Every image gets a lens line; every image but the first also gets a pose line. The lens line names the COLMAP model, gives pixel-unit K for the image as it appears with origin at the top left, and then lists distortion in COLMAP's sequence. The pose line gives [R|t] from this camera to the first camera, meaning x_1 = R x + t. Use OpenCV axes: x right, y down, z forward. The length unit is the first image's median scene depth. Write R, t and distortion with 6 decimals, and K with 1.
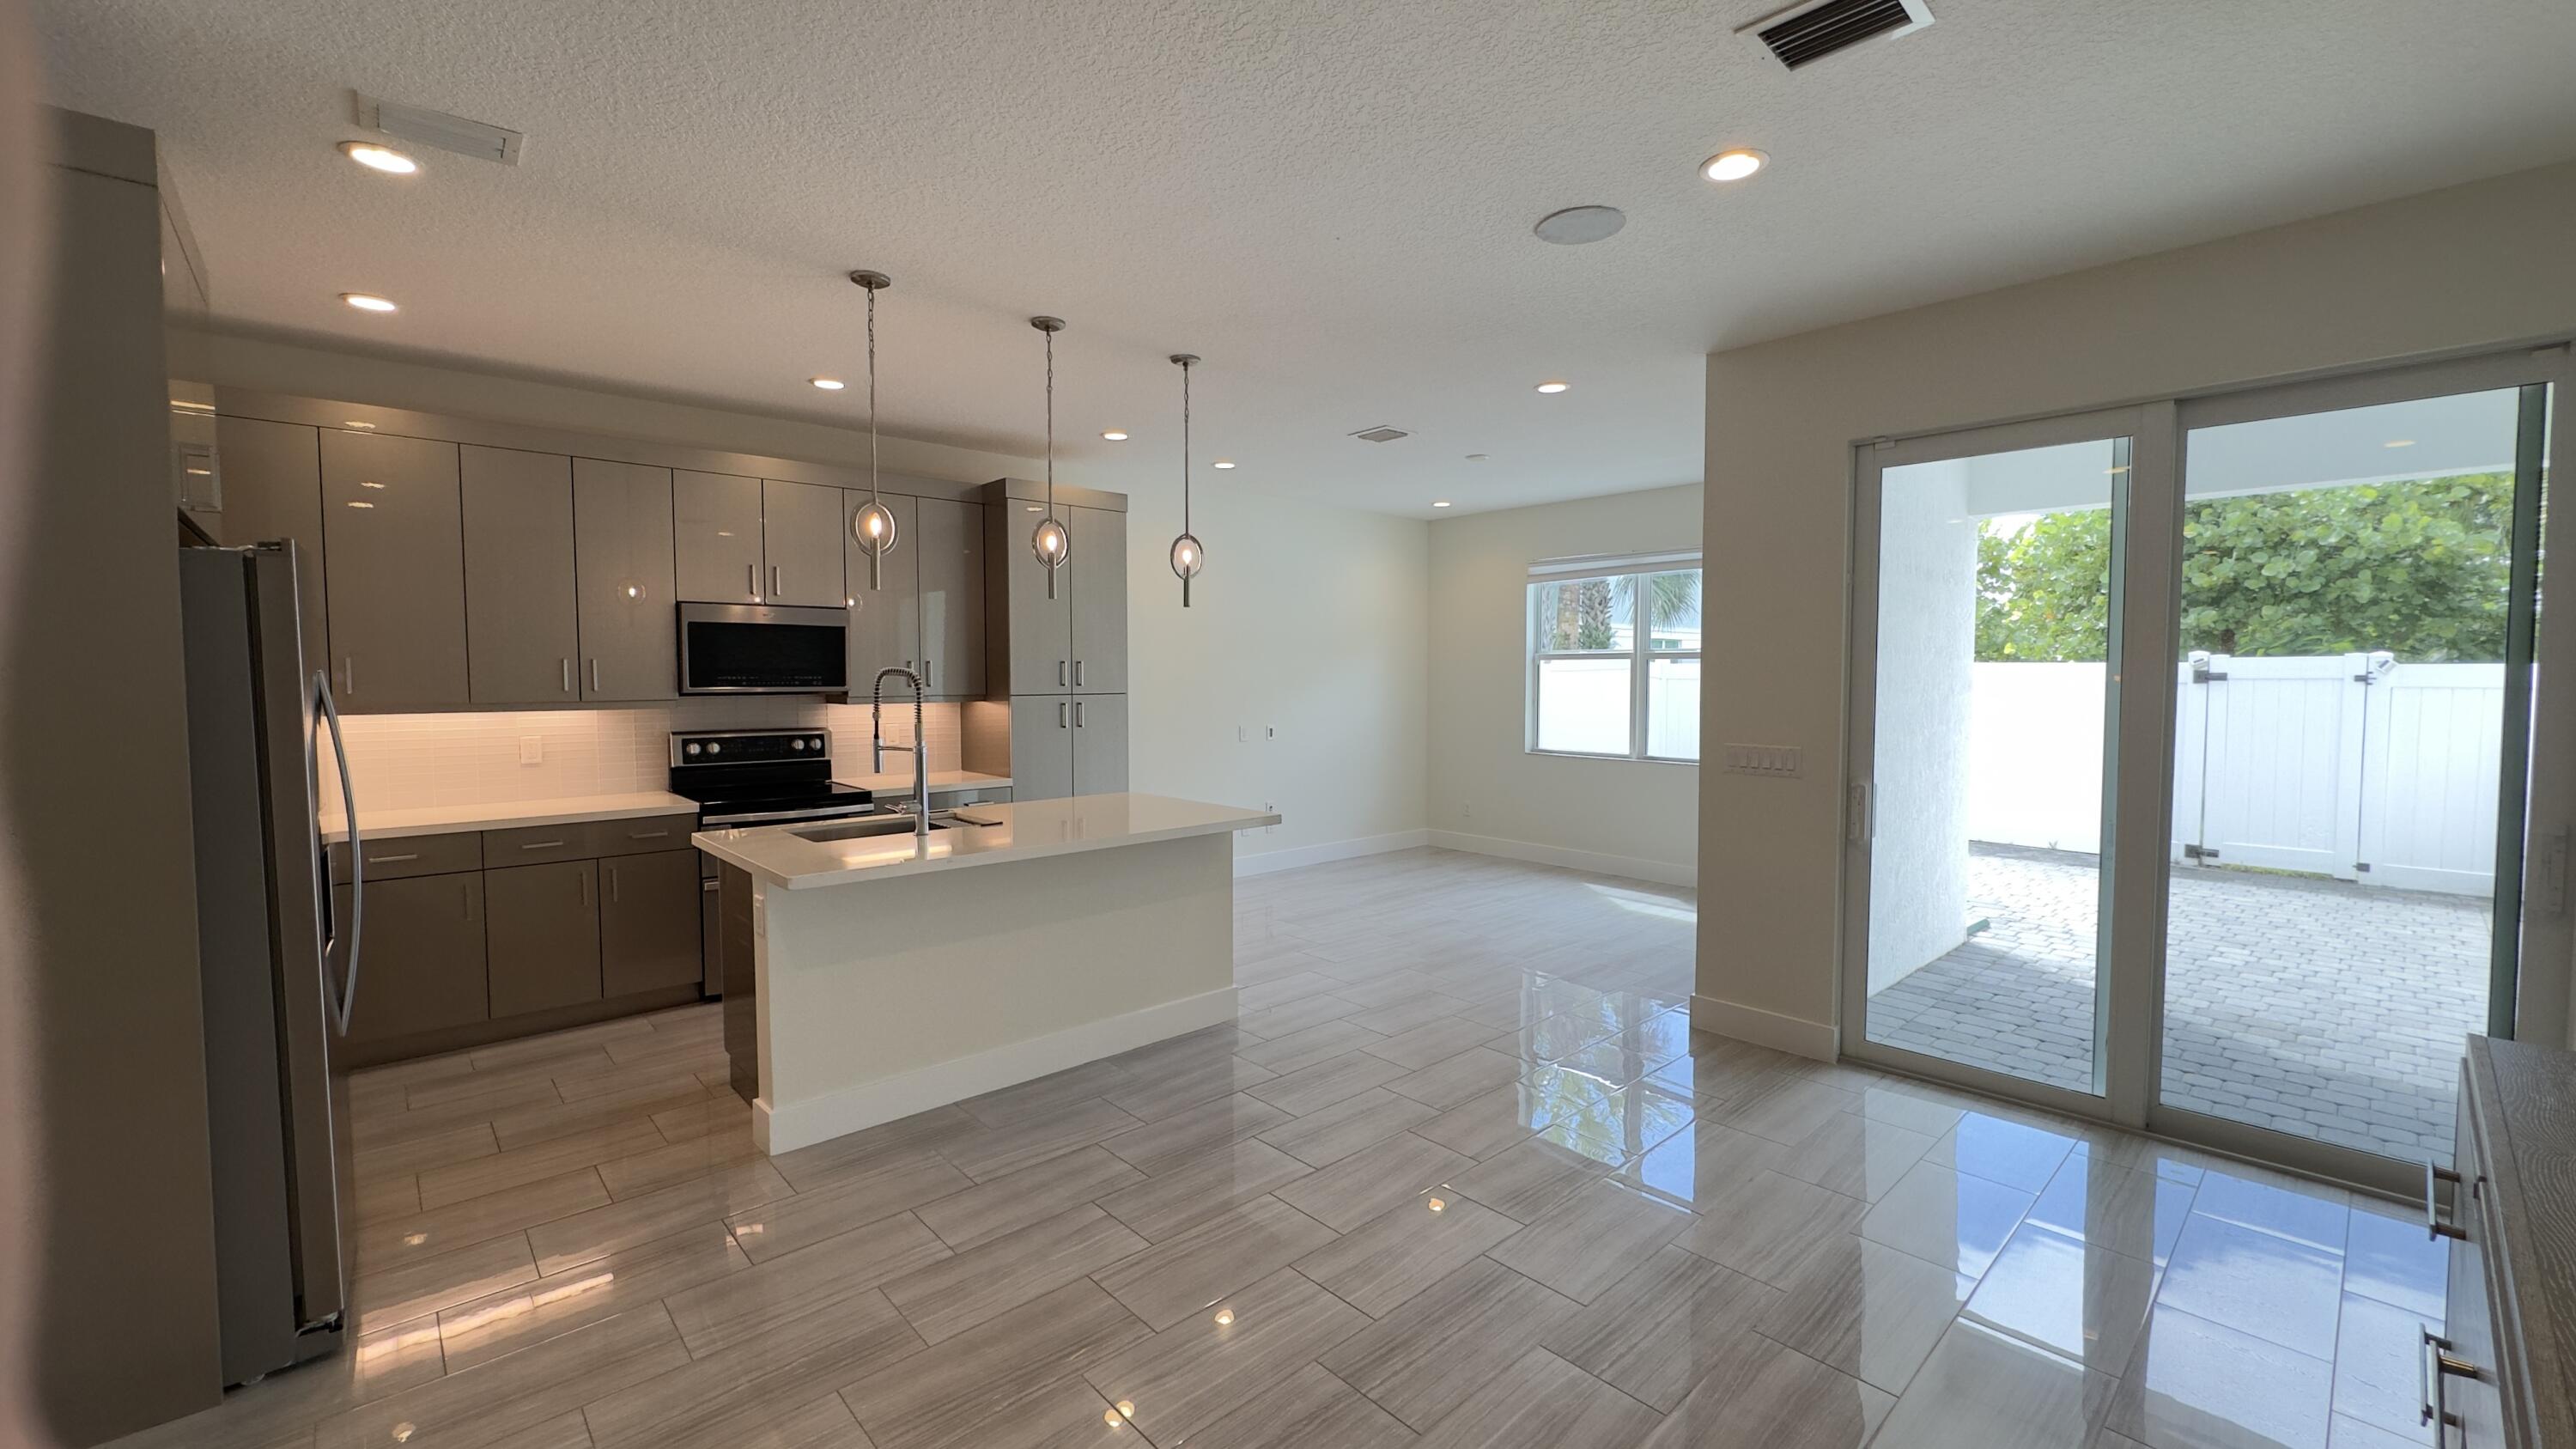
lens RADIAL K [[1030.9, 0, 1291.6], [0, 1030.9, 721.8], [0, 0, 1]] dist [-0.002685, 0.000623]
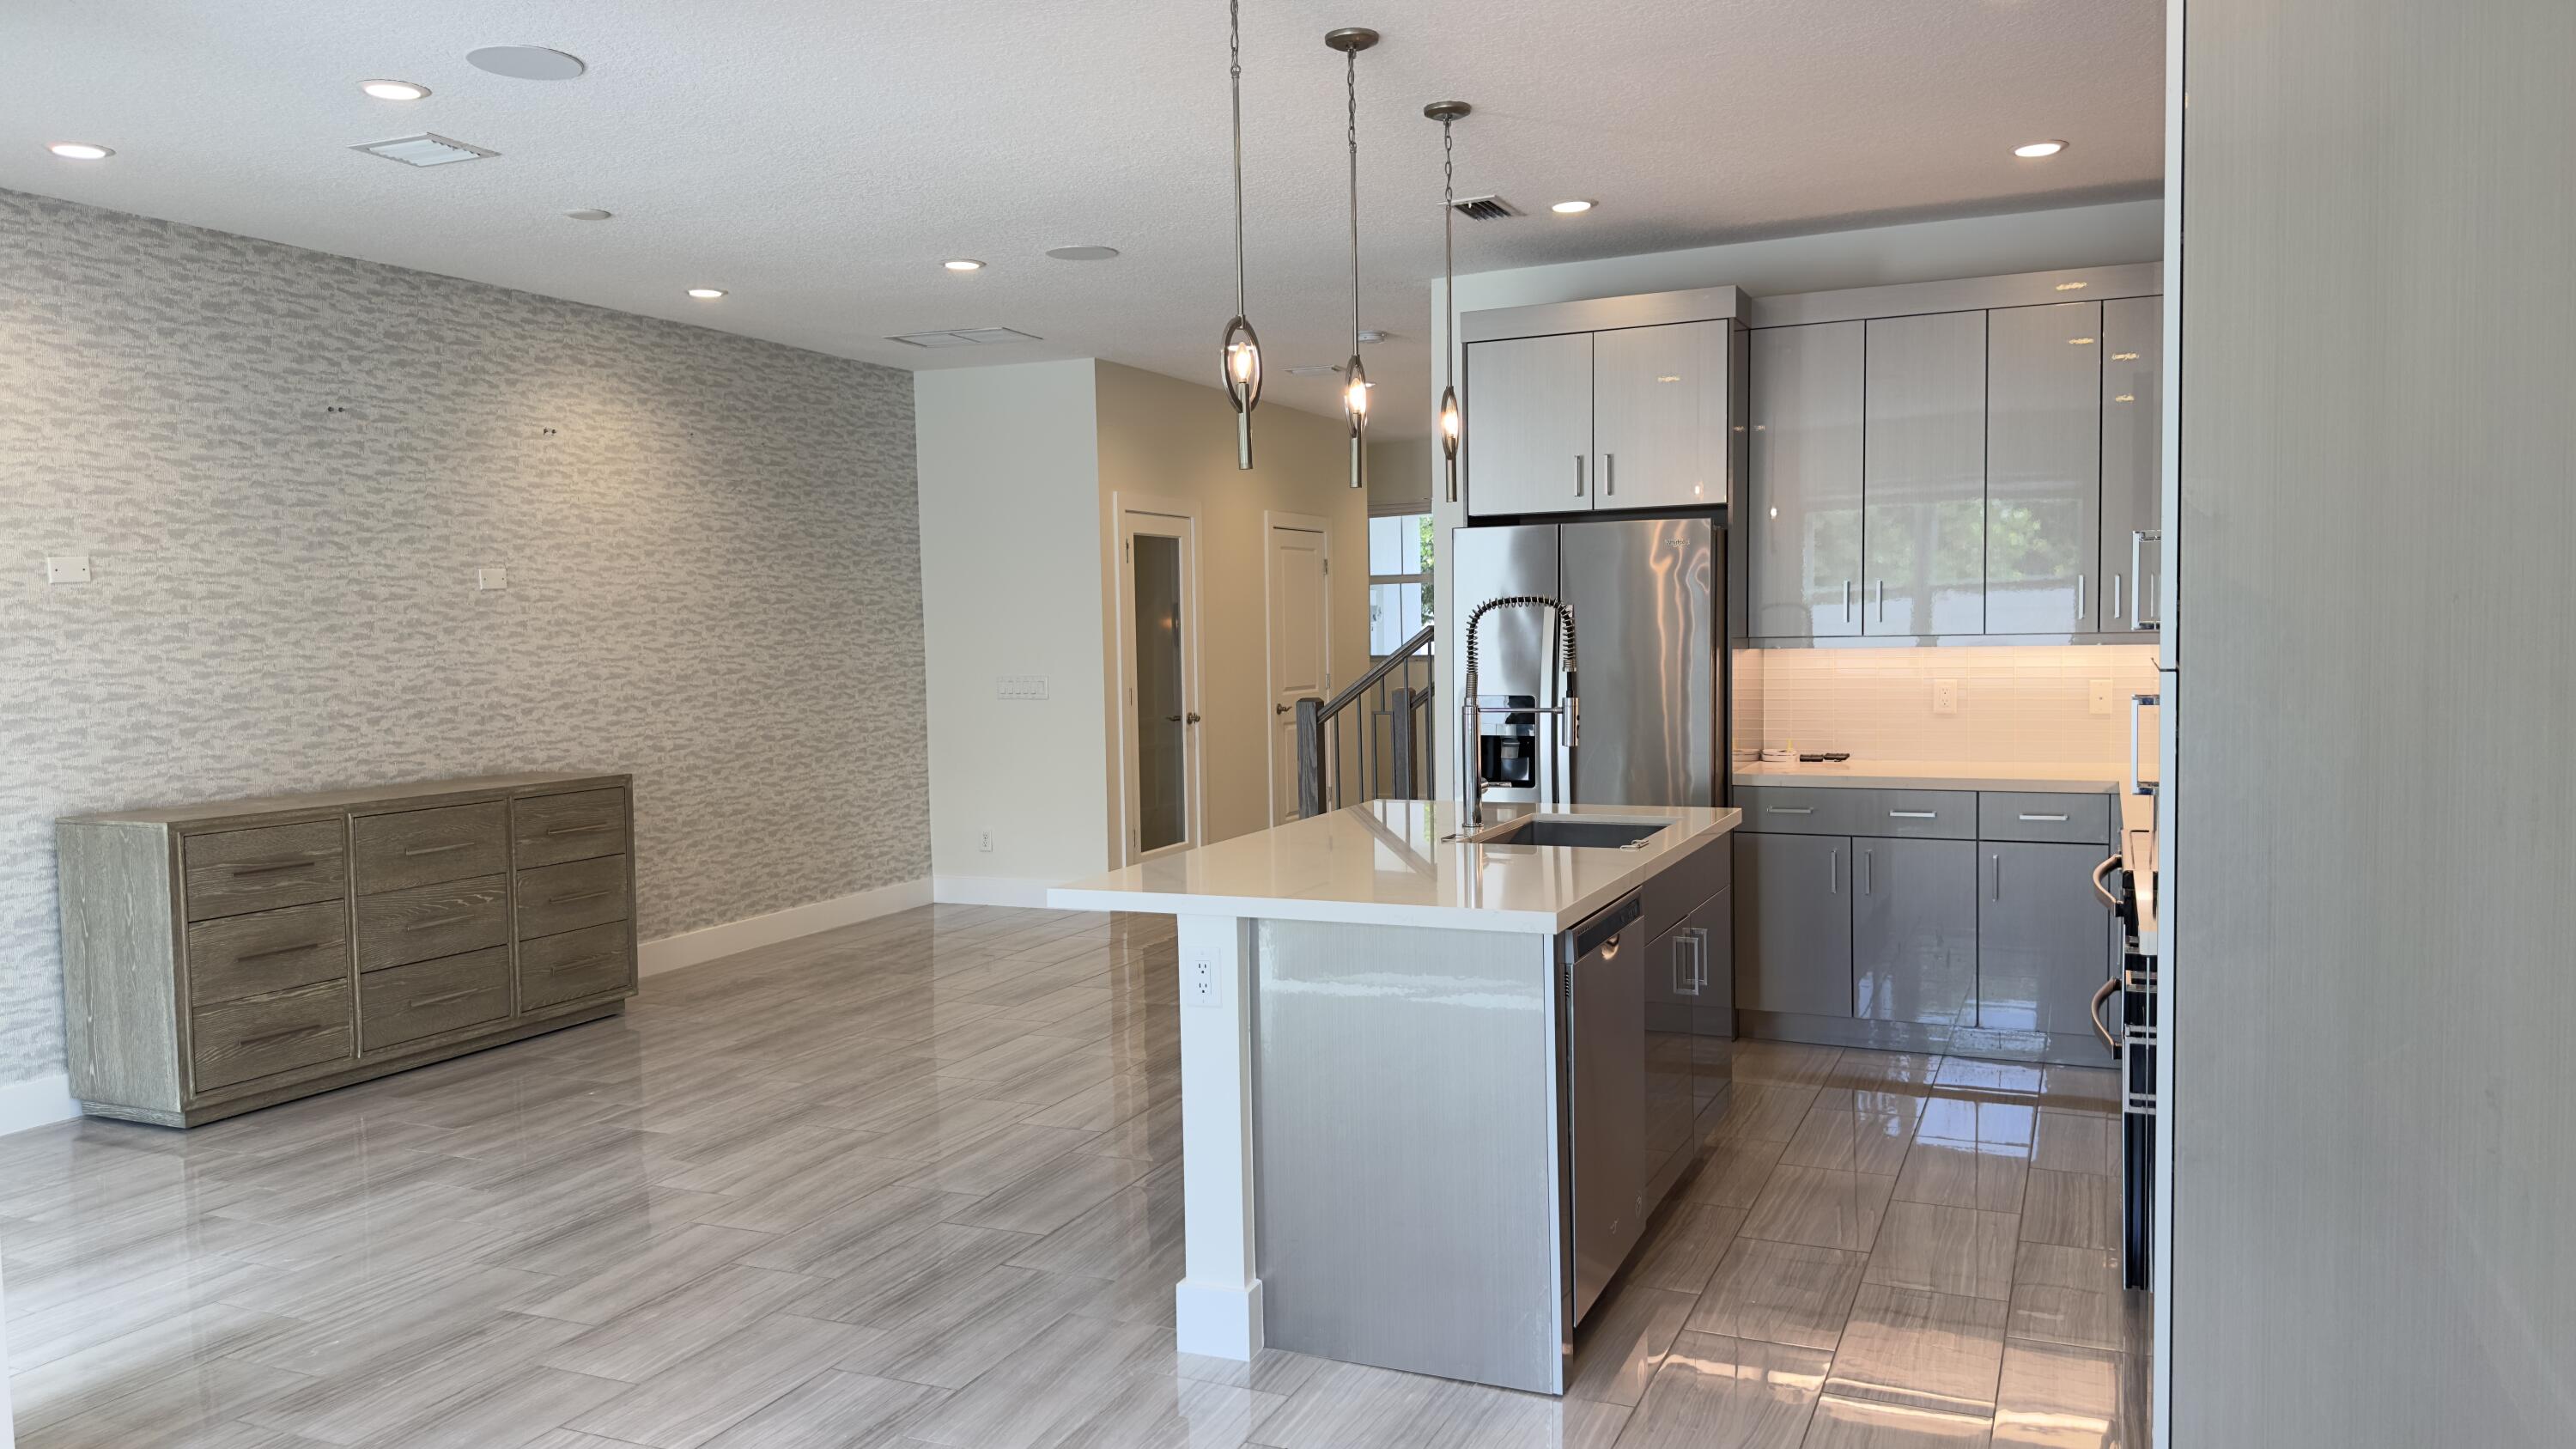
lens RADIAL K [[1815.0, 0, 1288.9], [0, 1815.0, 724.7], [0, 0, 1]] dist [0.043395, -0.011007]
pose [[-0.918897, 0.043611, -0.392079, 0.177182], [0.003784, 0.994799, 0.101785, -0.060700], [0.394479, 0.092046, -0.914283, 1.469411]]
